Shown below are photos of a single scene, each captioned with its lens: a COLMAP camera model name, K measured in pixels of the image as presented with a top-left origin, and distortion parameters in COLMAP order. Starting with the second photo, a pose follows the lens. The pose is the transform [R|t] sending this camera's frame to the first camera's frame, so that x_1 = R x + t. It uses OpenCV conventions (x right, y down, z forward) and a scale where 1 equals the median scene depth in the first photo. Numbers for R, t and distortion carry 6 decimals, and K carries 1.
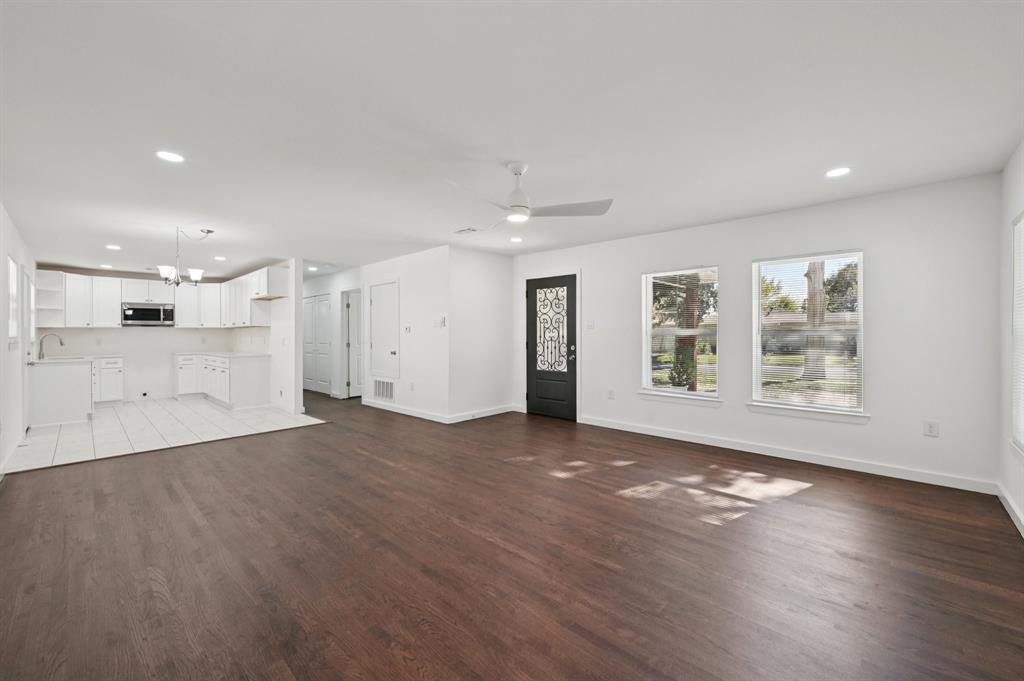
lens RADIAL K [[408.6, 0, 512.2], [0, 408.6, 334.3], [0, 0, 1]] dist [-0.009328, -0.000256]
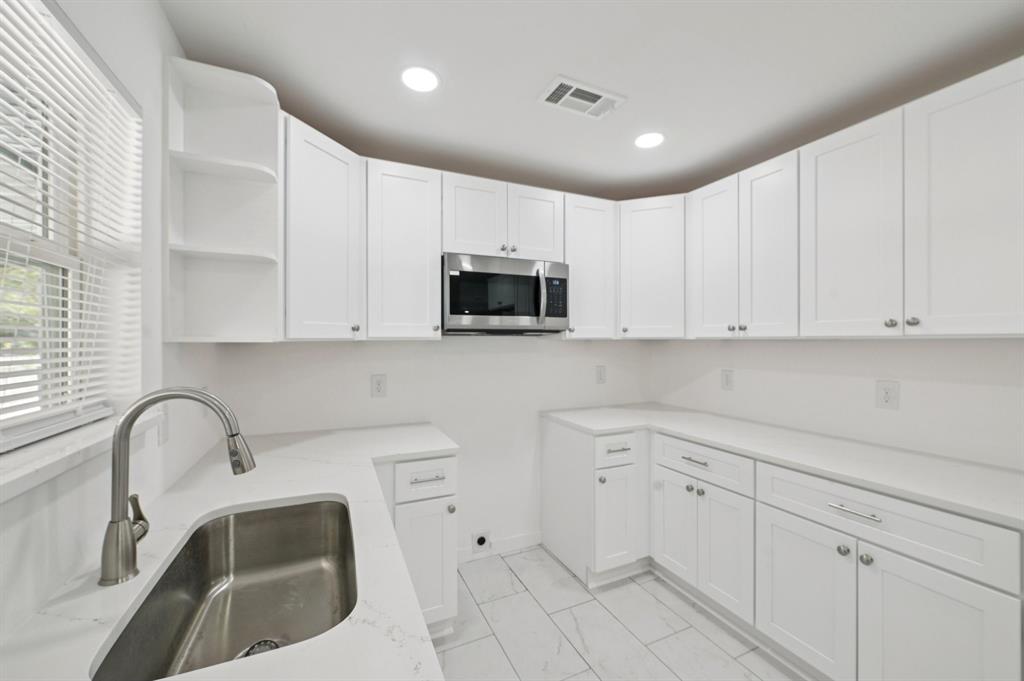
lens RADIAL K [[407.4, 0, 512.0], [0, 407.4, 340.5], [0, 0, 1]] dist [-0.011390, 0.000024]
pose [[0.921292, 0.001397, -0.388869, -0.776841], [-0.002454, 0.999995, -0.002222, -0.014885], [0.388864, 0.003001, 0.921290, 0.724376]]
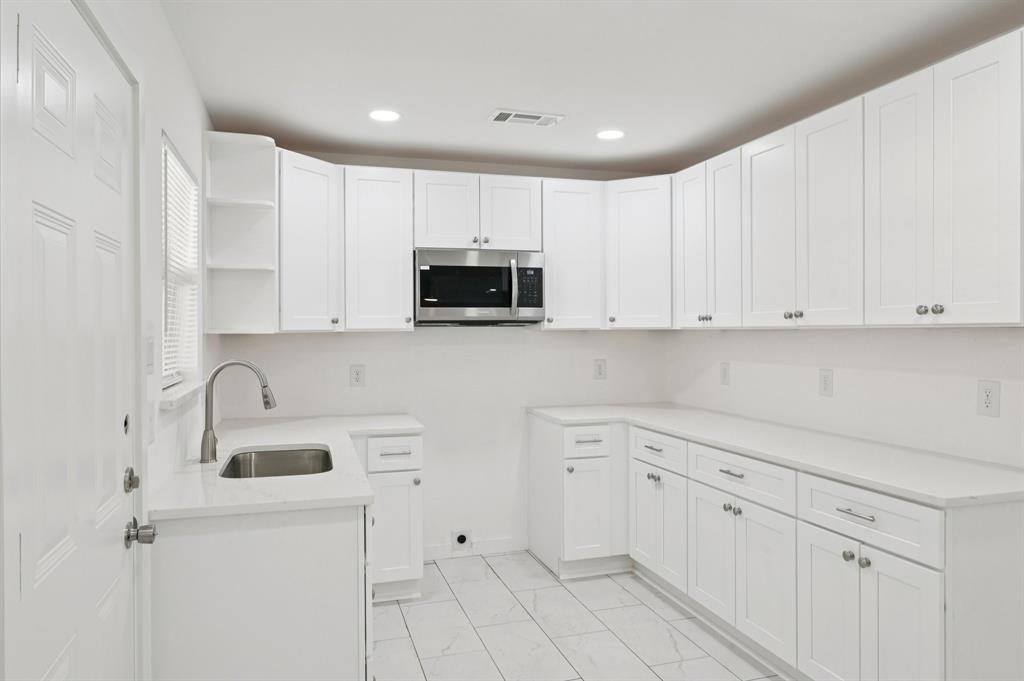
lens RADIAL K [[692.7, 0, 510.3], [0, 692.7, 328.2], [0, 0, 1]] dist [-0.041385, -0.001973]
pose [[0.863498, -0.003219, -0.504342, -0.616889], [0.000578, 0.999985, -0.005394, -0.015107], [0.504352, 0.004367, 0.863487, 0.566026]]
